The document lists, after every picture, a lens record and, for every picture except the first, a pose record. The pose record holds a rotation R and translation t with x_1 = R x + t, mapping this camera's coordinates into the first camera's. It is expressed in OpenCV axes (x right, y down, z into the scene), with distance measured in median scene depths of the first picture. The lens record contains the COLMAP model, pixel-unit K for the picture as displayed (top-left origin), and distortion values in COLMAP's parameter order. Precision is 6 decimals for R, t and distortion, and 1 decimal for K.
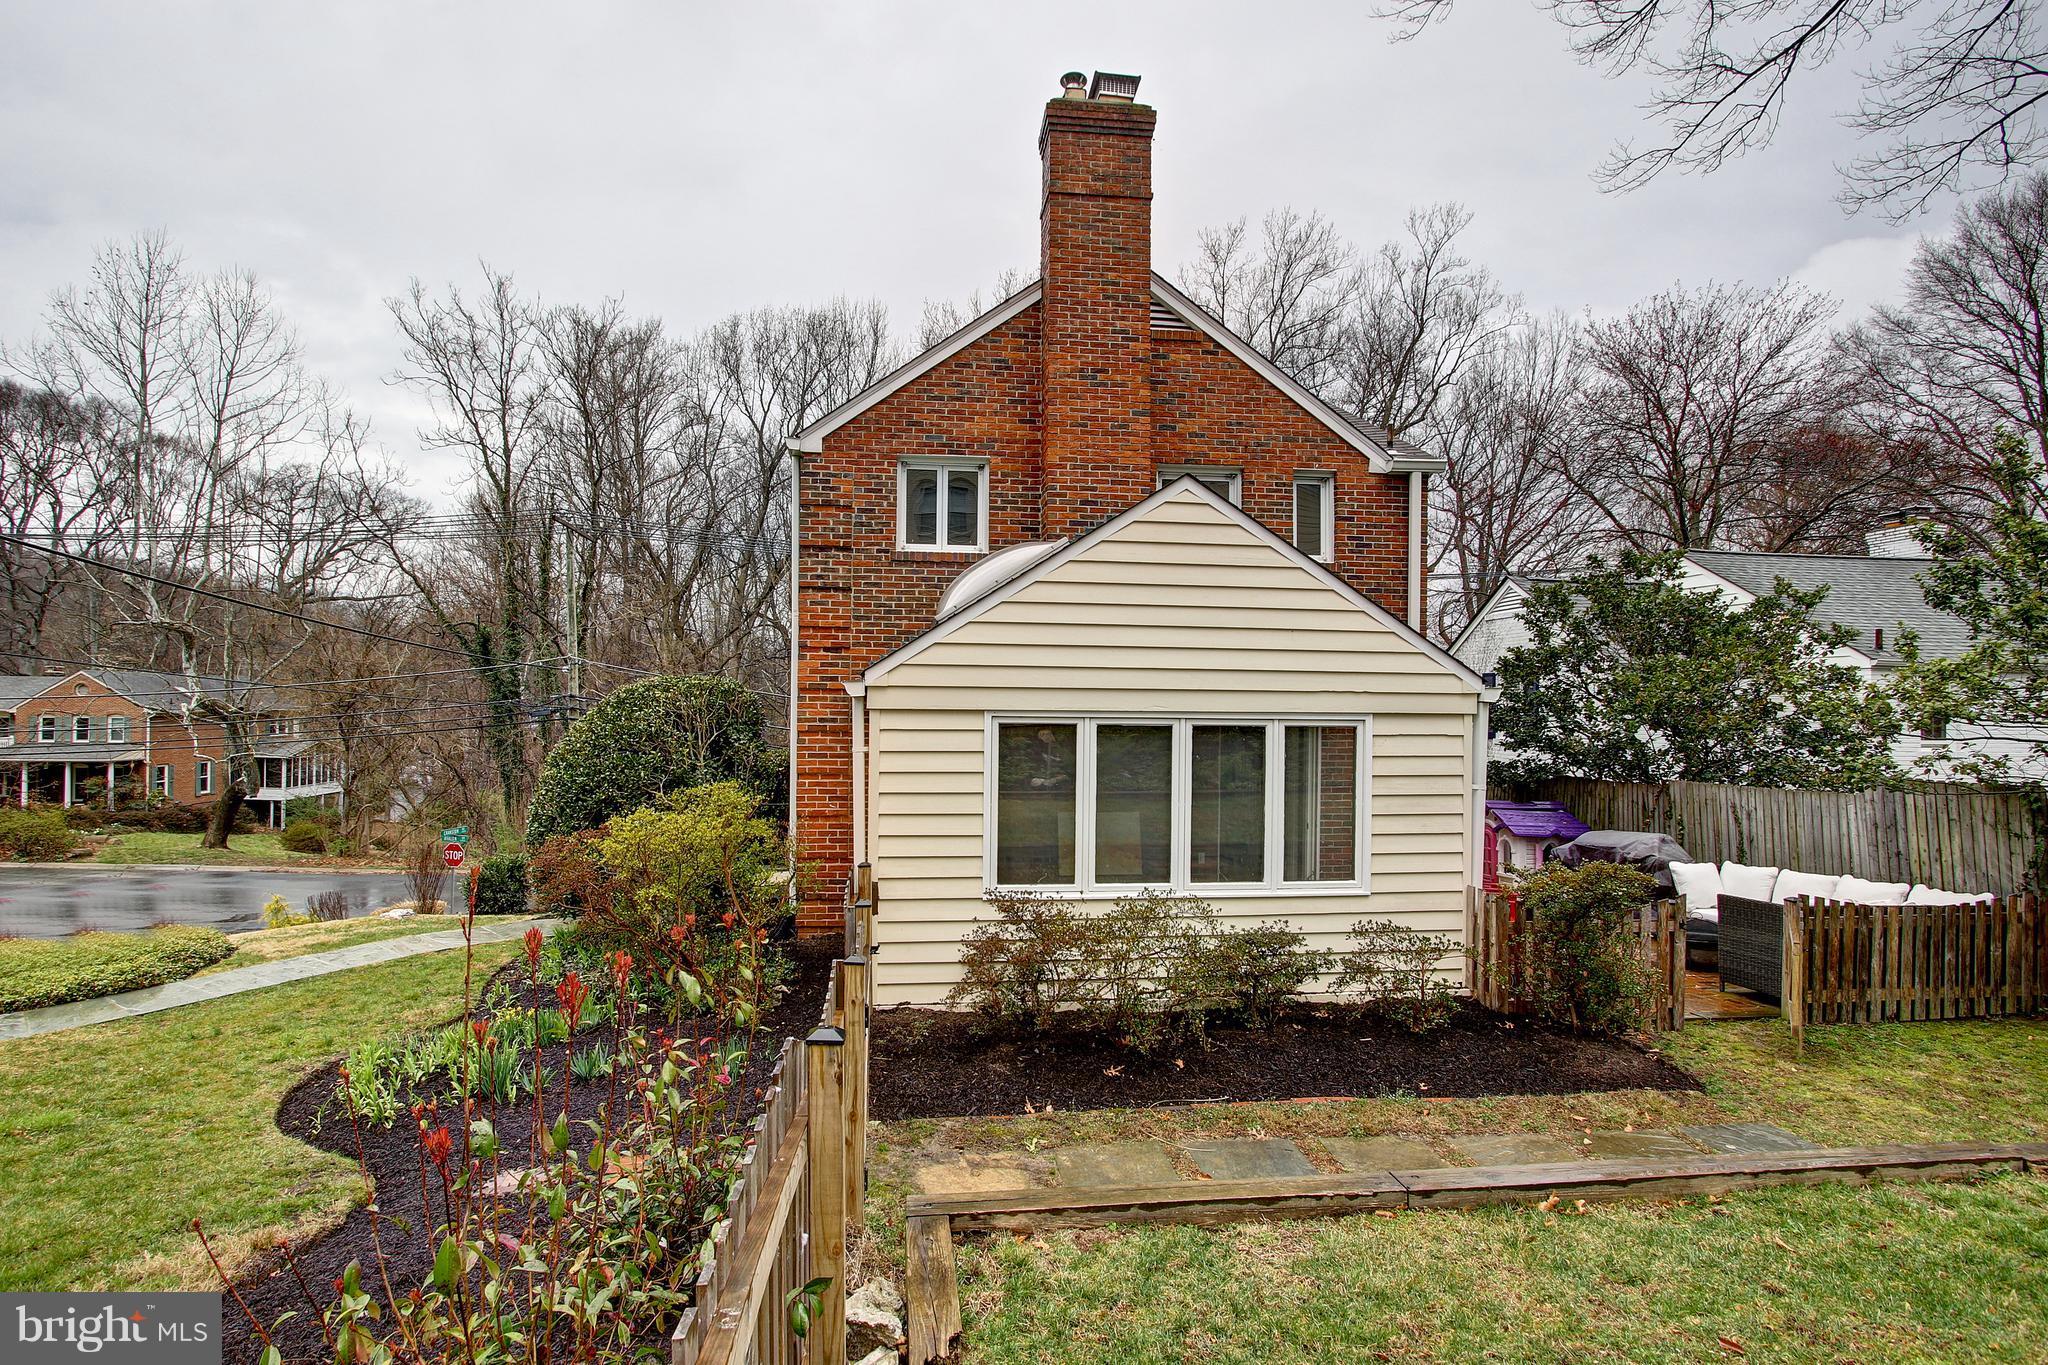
lens RADIAL K [[965.9, 0, 988.3], [0, 965.9, 708.6], [0, 0, 1]] dist [-0.020960, 0.000898]
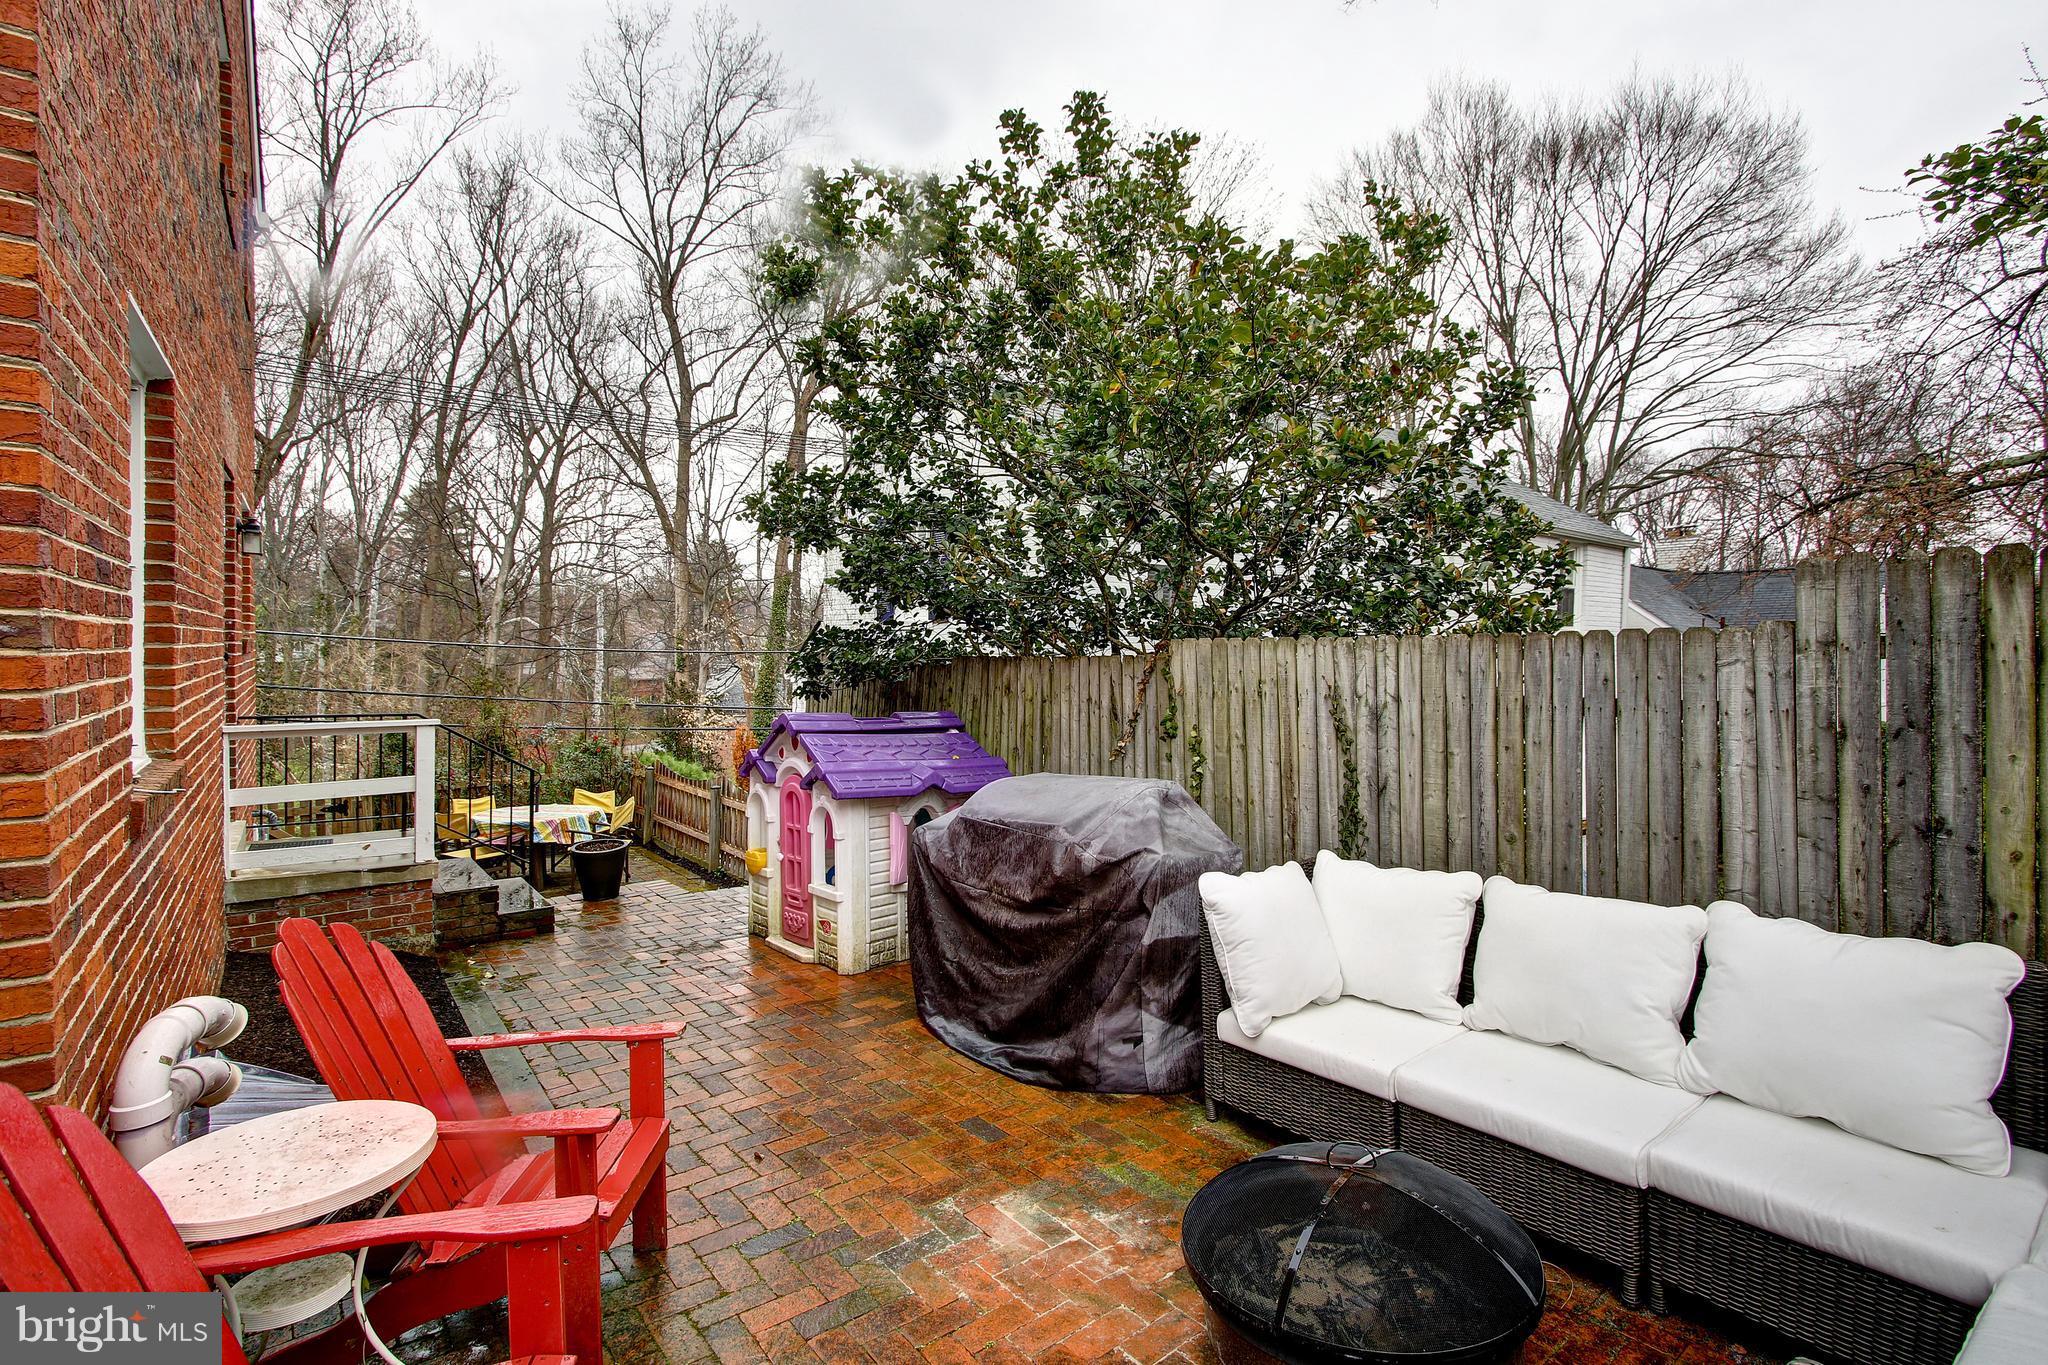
lens RADIAL K [[965.9, 0, 1020.8], [0, 965.9, 686.4], [0, 0, 1]] dist [-0.020960, 0.000898]
pose [[0.856983, -0.011152, 0.515225, 0.494172], [-0.009204, 0.999275, 0.036939, 0.086664], [-0.515263, -0.036398, 0.856259, 0.752117]]
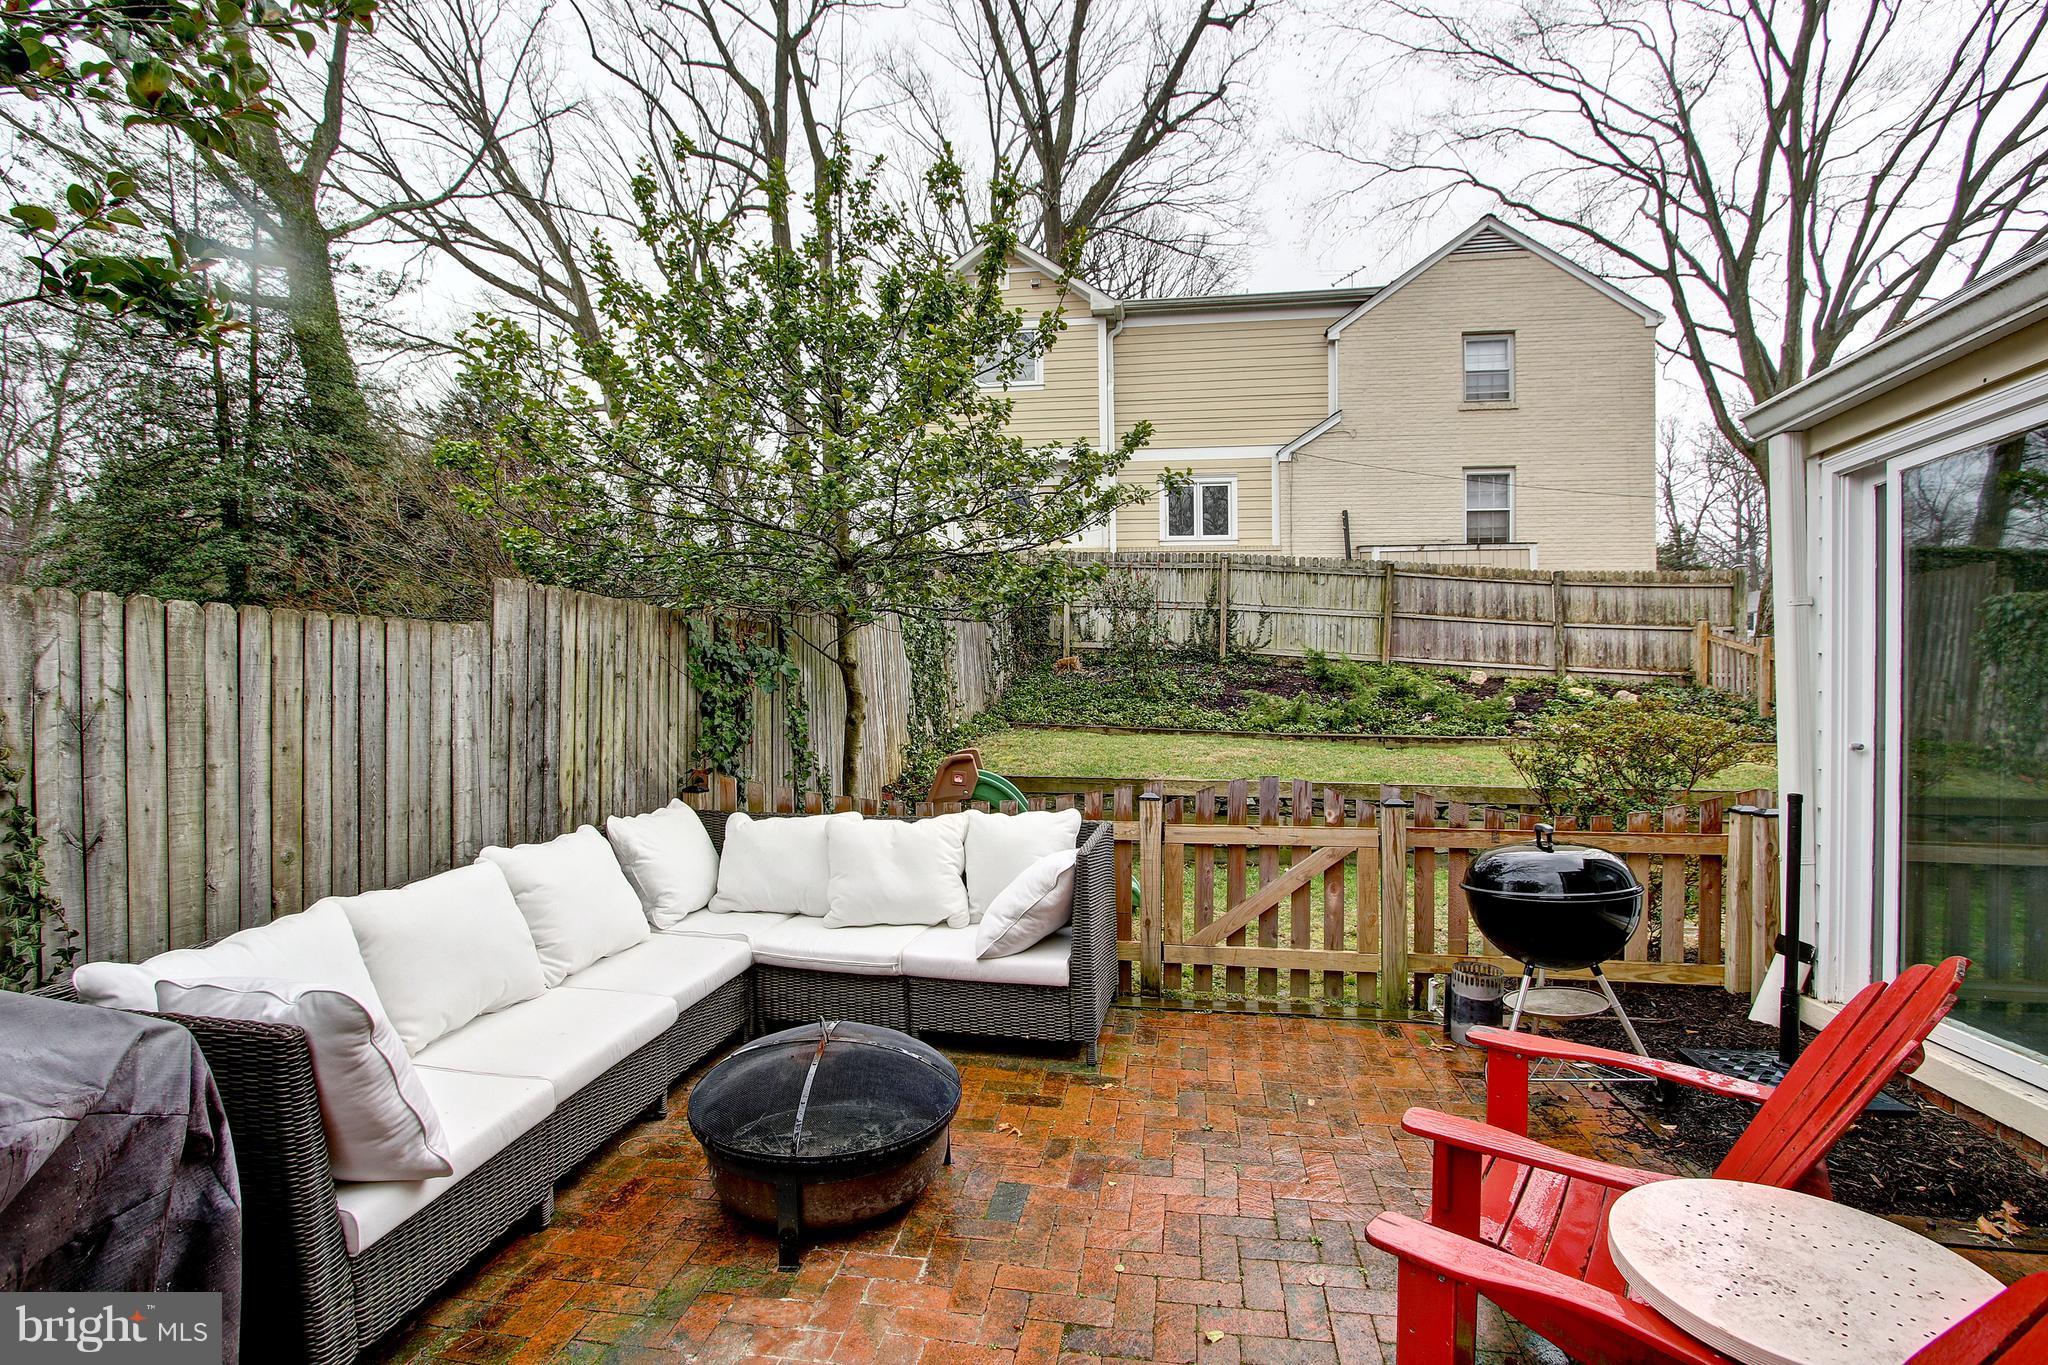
lens RADIAL K [[965.9, 0, 1020.6], [0, 965.9, 695.3], [0, 0, 1]] dist [-0.020960, 0.000898]
pose [[-0.962897, -0.012197, 0.269593, 0.533021], [-0.014795, 0.999862, -0.007607, 0.101490], [-0.269463, -0.011314, -0.962944, 1.130313]]
